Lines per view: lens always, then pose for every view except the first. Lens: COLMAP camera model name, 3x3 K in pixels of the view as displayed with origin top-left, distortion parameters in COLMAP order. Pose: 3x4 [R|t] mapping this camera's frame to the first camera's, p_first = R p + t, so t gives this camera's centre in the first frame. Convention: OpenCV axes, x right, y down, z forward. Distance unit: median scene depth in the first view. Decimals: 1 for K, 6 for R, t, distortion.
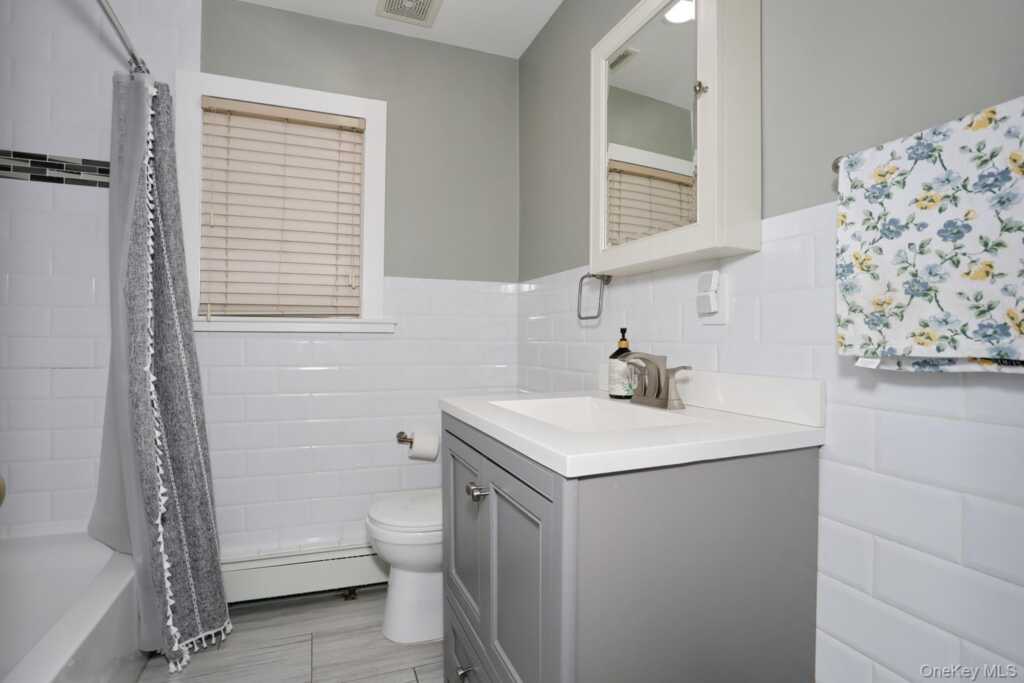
lens RADIAL K [[501.1, 0, 512.0], [0, 501.1, 341.5], [0, 0, 1]] dist [0.000039, -0.000030]
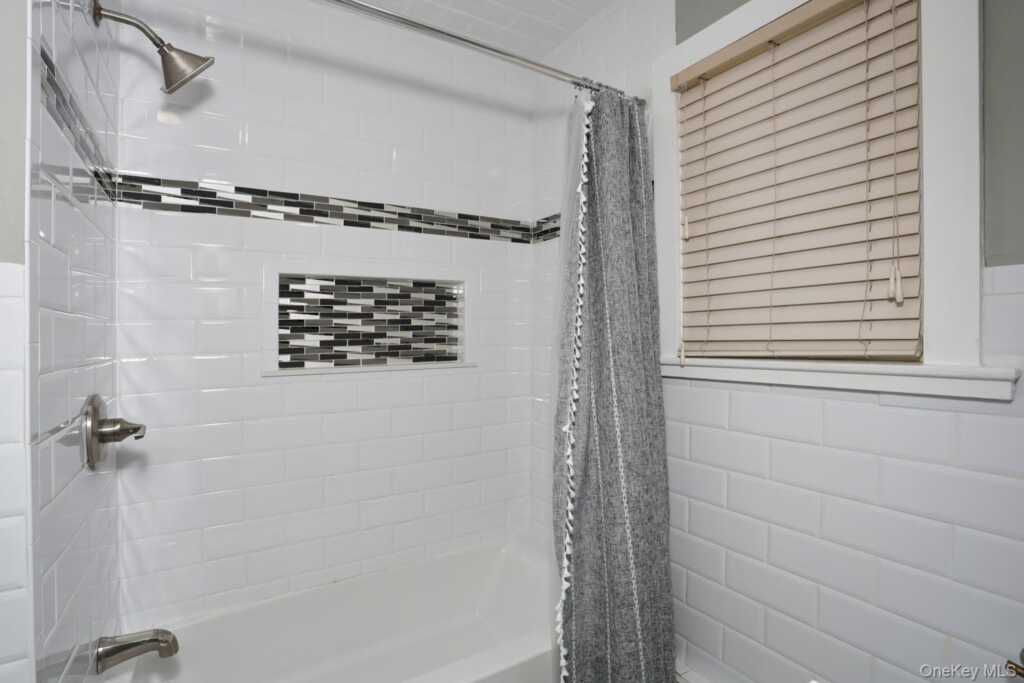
lens RADIAL K [[500.3, 0, 512.0], [0, 500.3, 341.5], [0, 0, 1]] dist [-0.044658, 0.000297]
pose [[0.174903, 0.010437, -0.984530, 0.102952], [0.008258, 0.999893, 0.012067, -0.098635], [0.984551, -0.010241, 0.174798, 0.690209]]
